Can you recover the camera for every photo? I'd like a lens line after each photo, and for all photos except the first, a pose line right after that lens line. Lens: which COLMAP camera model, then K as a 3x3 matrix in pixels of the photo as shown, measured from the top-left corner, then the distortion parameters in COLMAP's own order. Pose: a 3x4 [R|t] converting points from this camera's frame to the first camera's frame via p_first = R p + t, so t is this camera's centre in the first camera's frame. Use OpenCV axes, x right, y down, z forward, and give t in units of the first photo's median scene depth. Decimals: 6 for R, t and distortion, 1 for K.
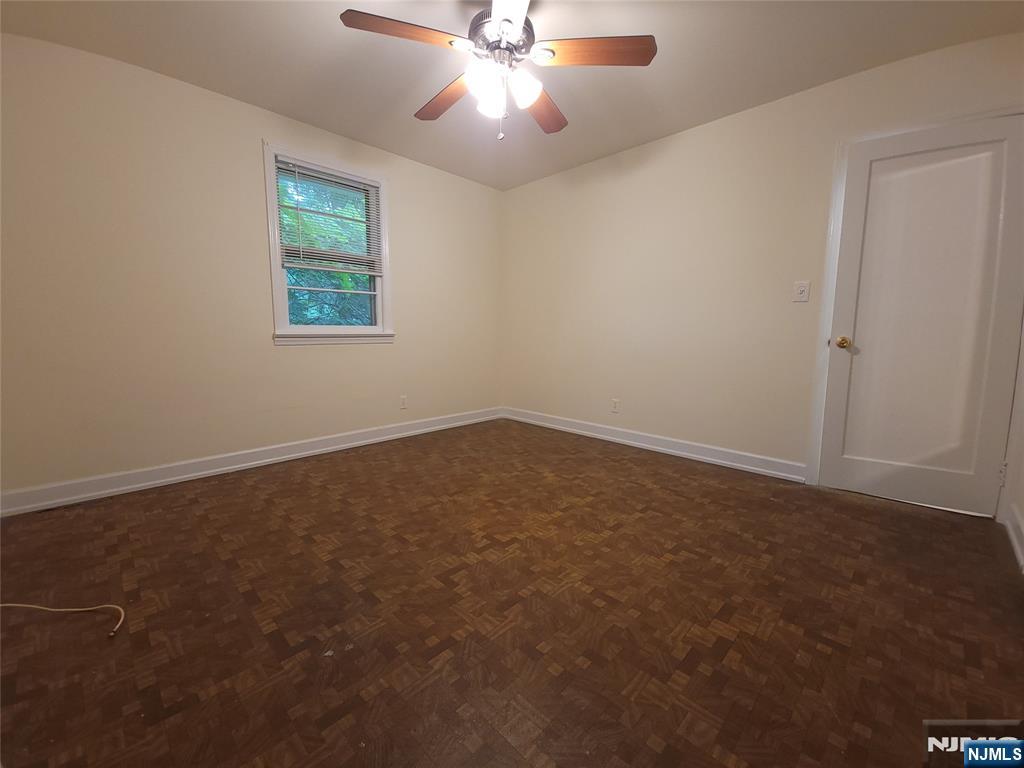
lens RADIAL K [[417.6, 0, 508.1], [0, 417.6, 373.8], [0, 0, 1]] dist [-0.003457, 0.000806]
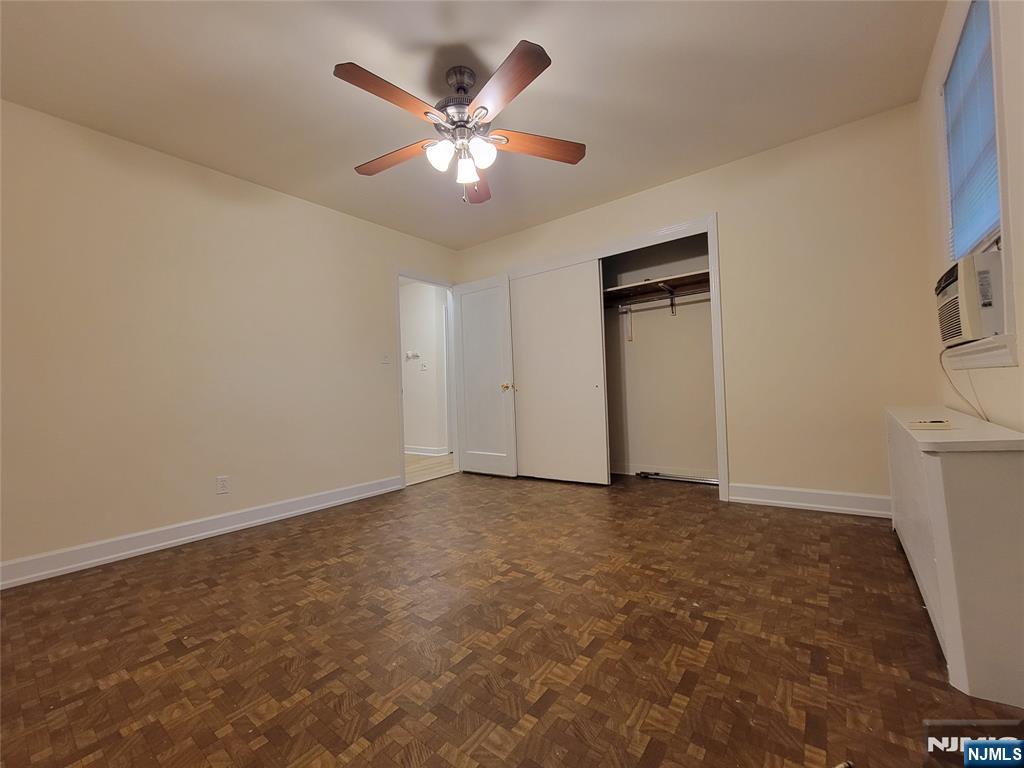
lens RADIAL K [[417.6, 0, 513.0], [0, 417.6, 384.7], [0, 0, 1]] dist [-0.003457, 0.000806]
pose [[-0.131633, 0.011829, 0.991228, -1.092649], [0.136856, 0.990571, 0.006353, -0.070363], [-0.981806, 0.136492, -0.132011, 1.076791]]
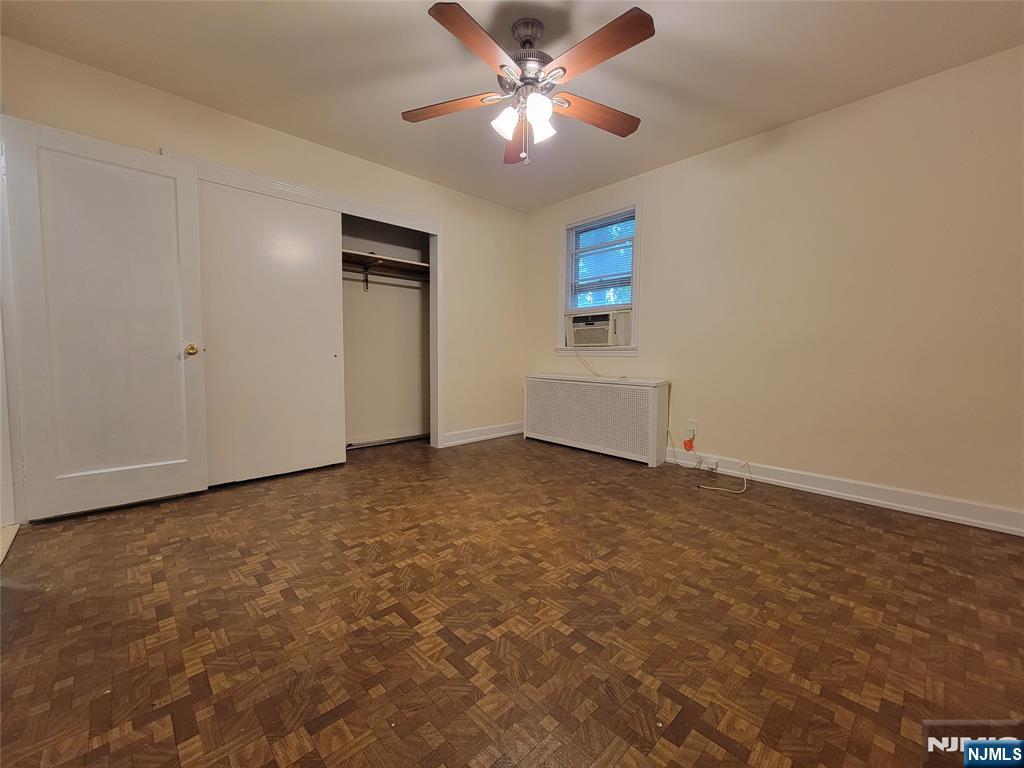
lens RADIAL K [[417.6, 0, 511.6], [0, 417.6, 382.0], [0, 0, 1]] dist [-0.003457, 0.000806]
pose [[-0.999649, -0.014607, 0.022118, -0.008662], [-0.010868, 0.986959, 0.160603, -0.173620], [-0.024176, 0.160307, -0.986771, 2.125099]]
